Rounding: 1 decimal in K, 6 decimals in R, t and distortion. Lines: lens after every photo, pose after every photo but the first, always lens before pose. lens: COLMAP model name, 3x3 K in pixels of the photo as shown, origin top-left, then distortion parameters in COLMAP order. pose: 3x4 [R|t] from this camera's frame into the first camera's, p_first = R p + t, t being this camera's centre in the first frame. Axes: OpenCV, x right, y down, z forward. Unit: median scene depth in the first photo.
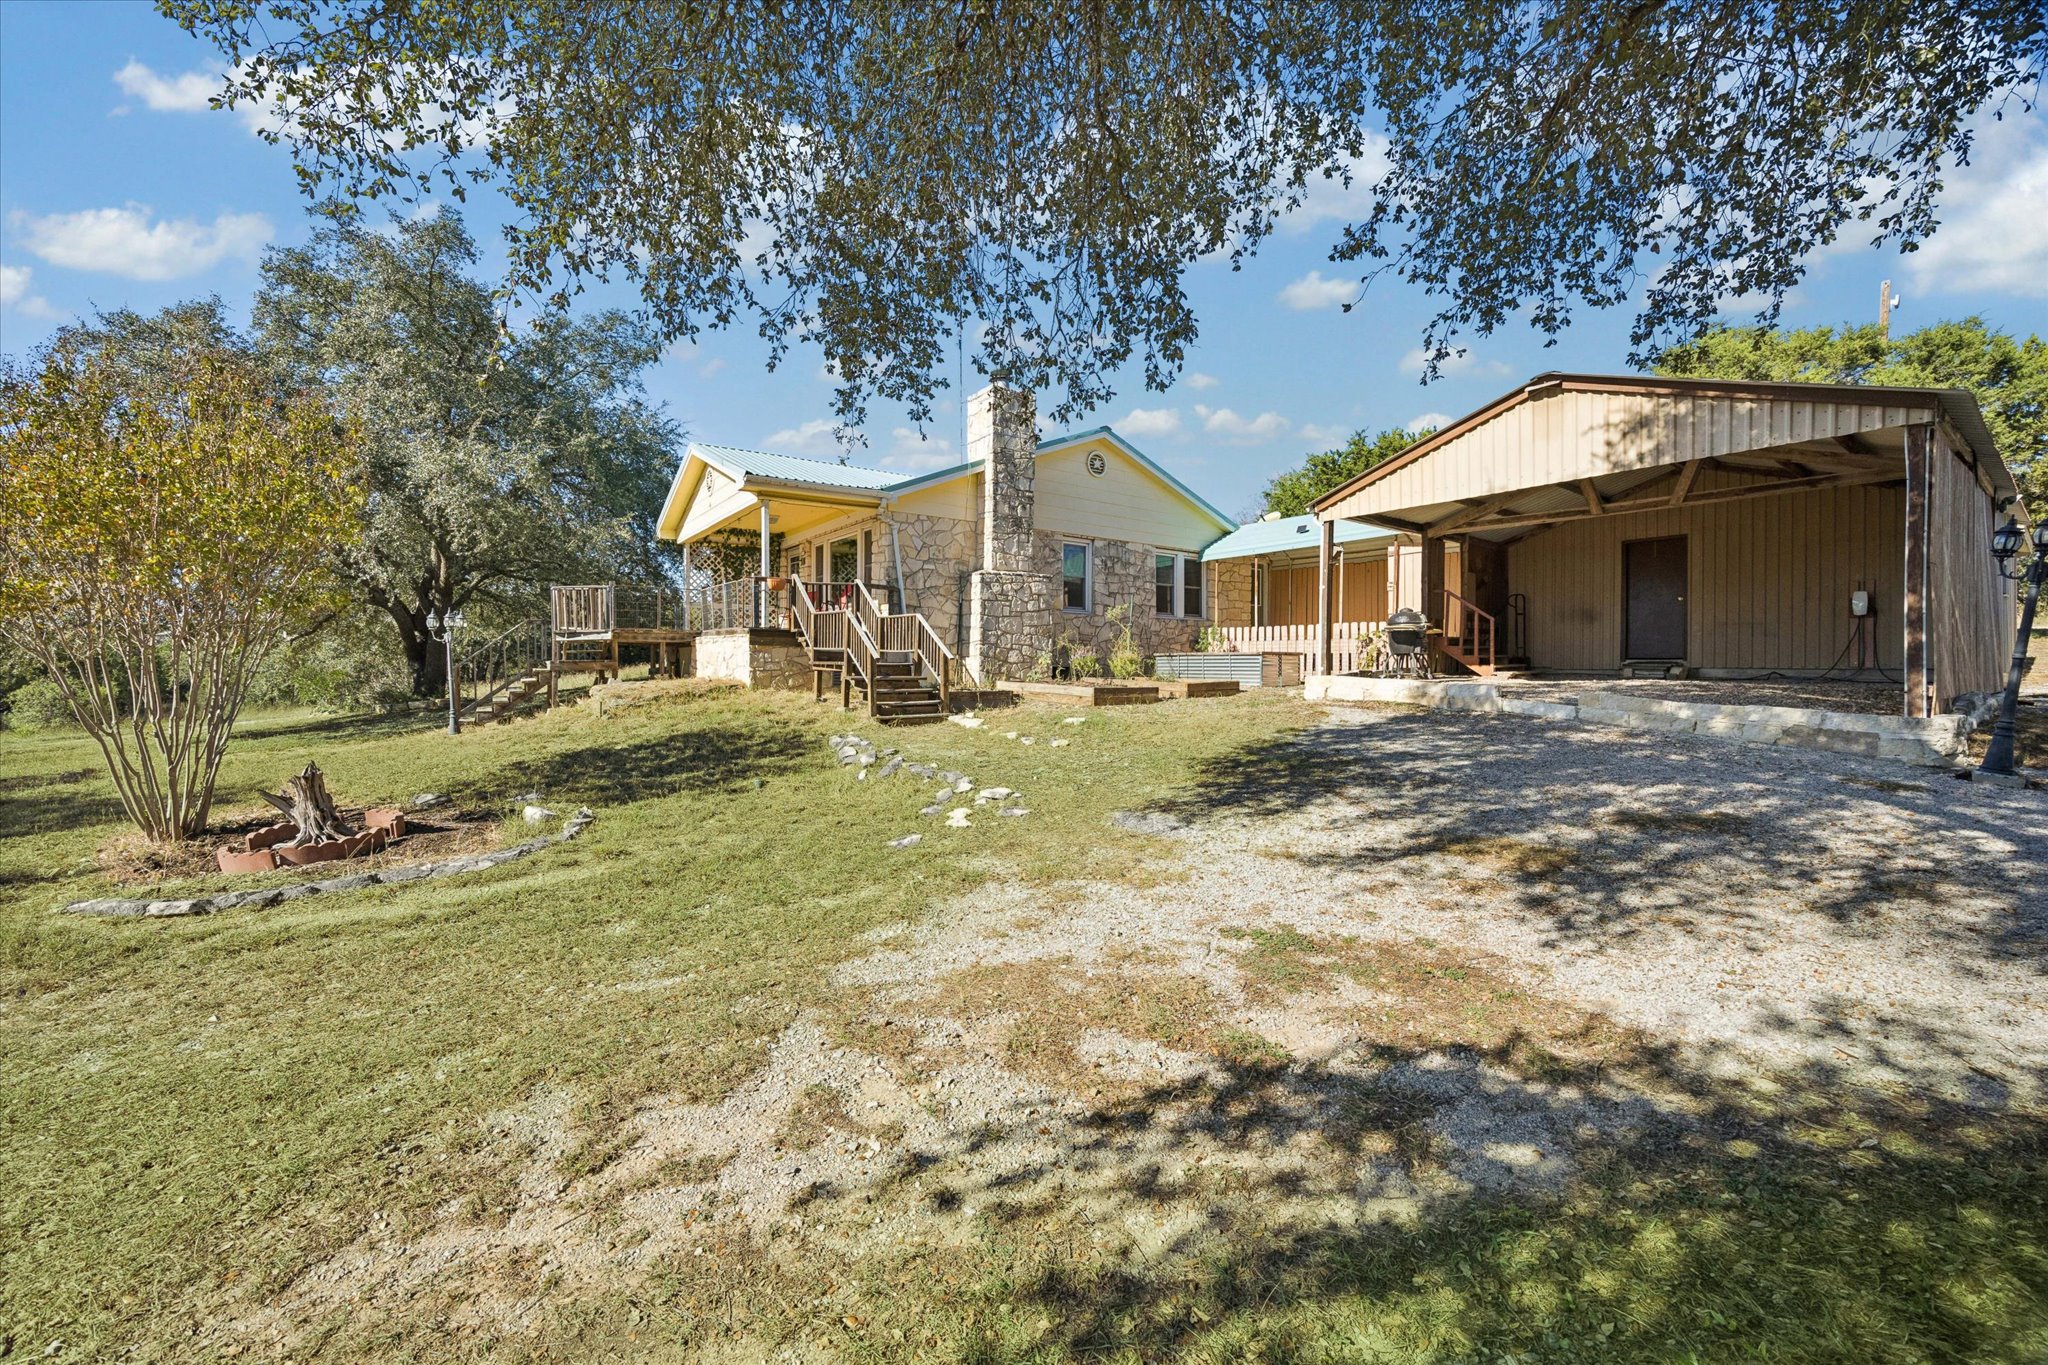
lens RADIAL K [[780.7, 0, 1027.2], [0, 780.7, 681.8], [0, 0, 1]] dist [0.002246, -0.000049]
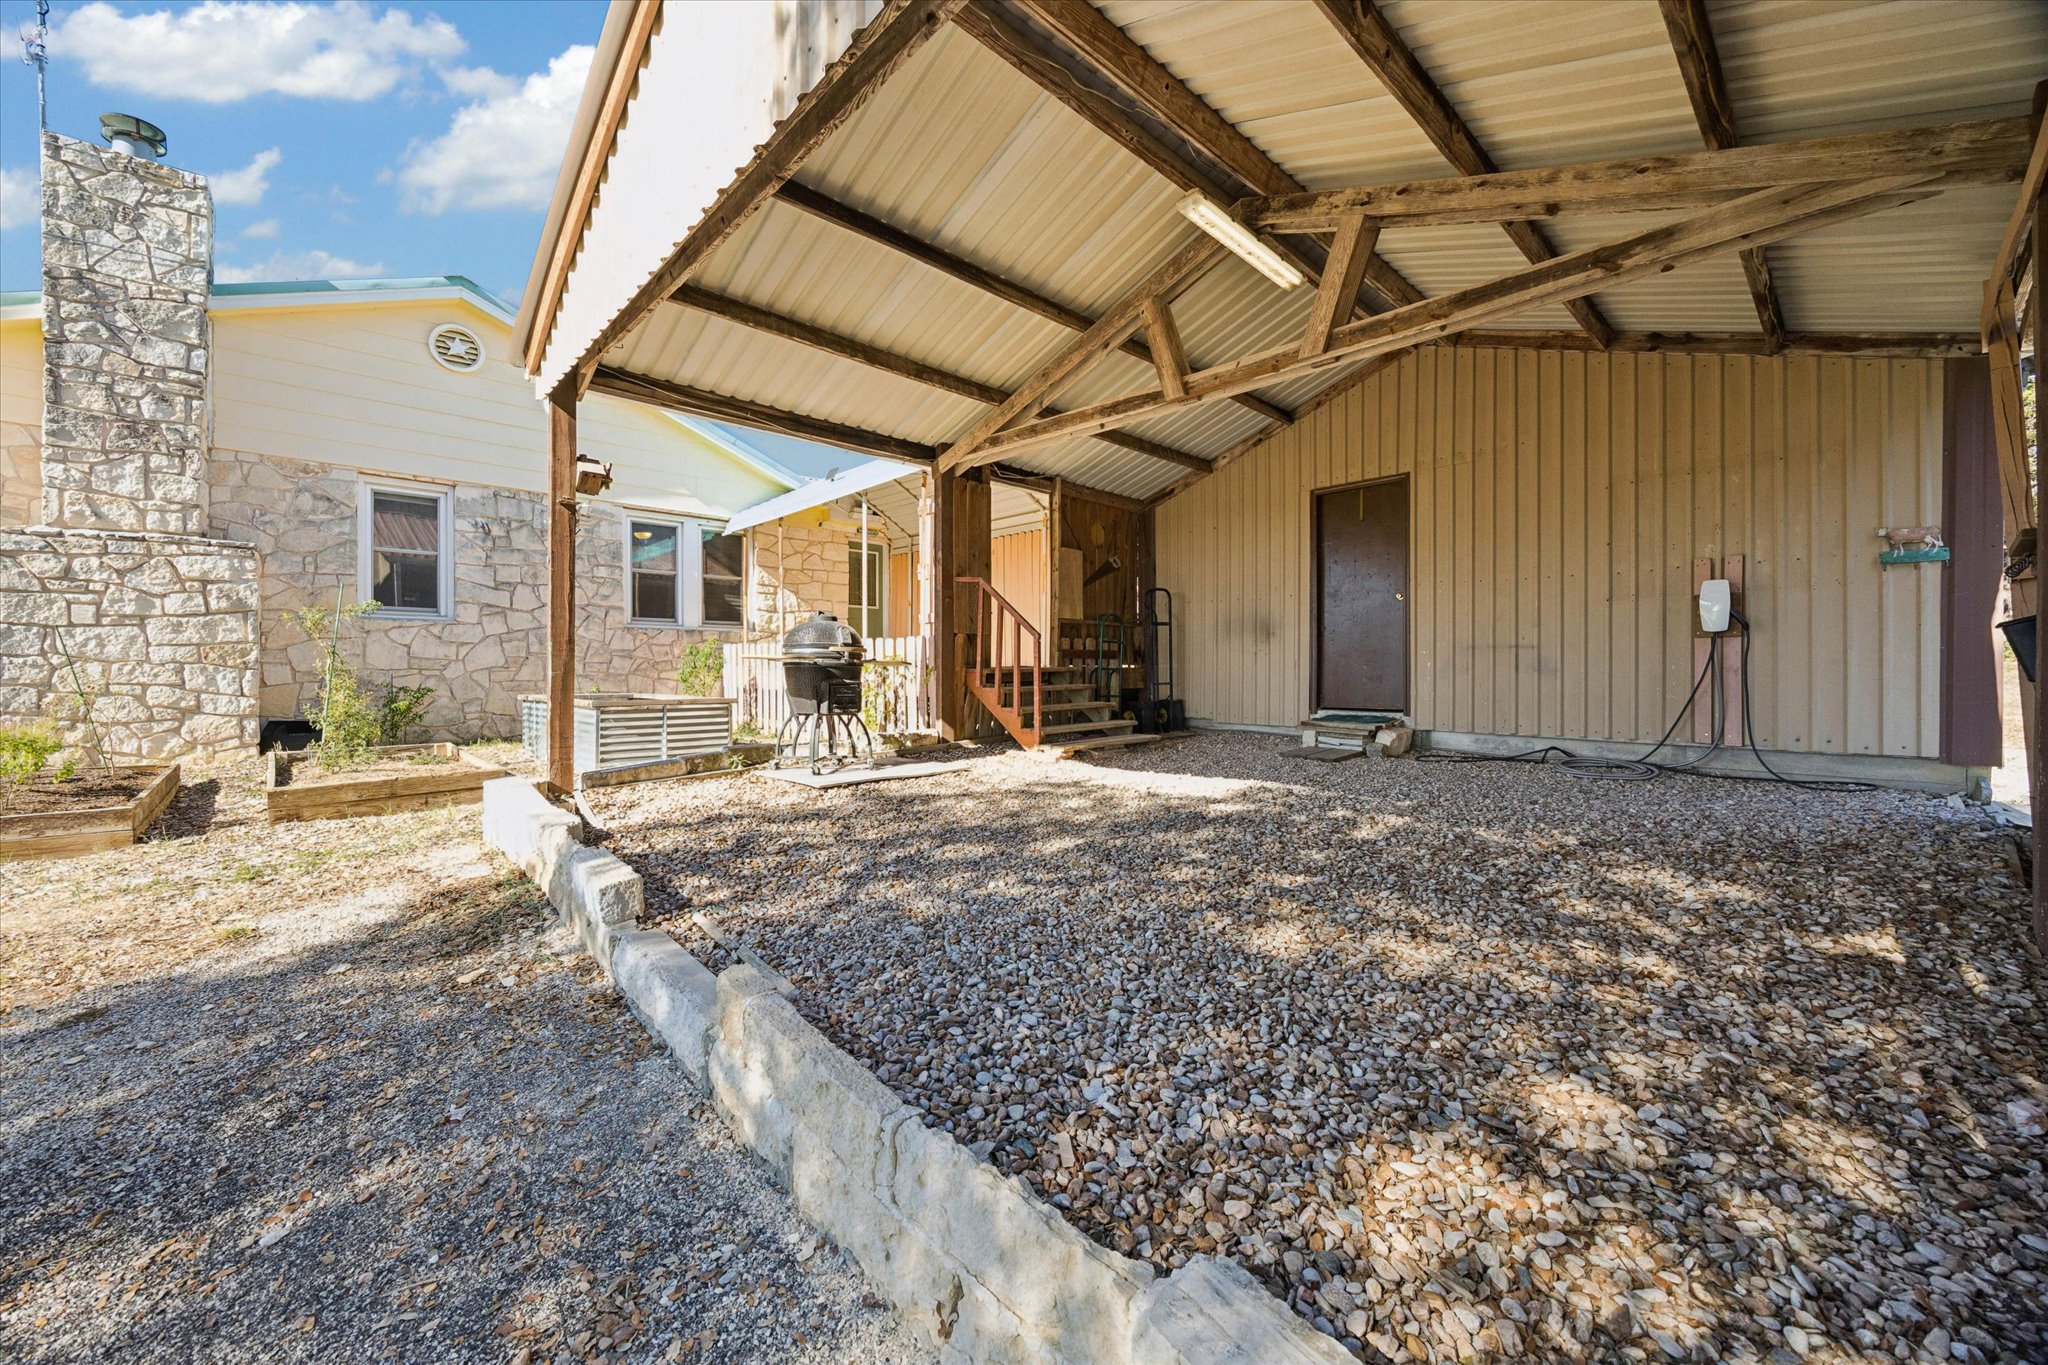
lens RADIAL K [[780.7, 0, 1020.7], [0, 780.7, 680.7], [0, 0, 1]] dist [0.002246, -0.000049]
pose [[0.993941, -0.004739, 0.109809, 0.533134], [0.005250, 0.999977, -0.004361, -0.049624], [-0.109786, 0.004911, 0.993943, 0.515613]]
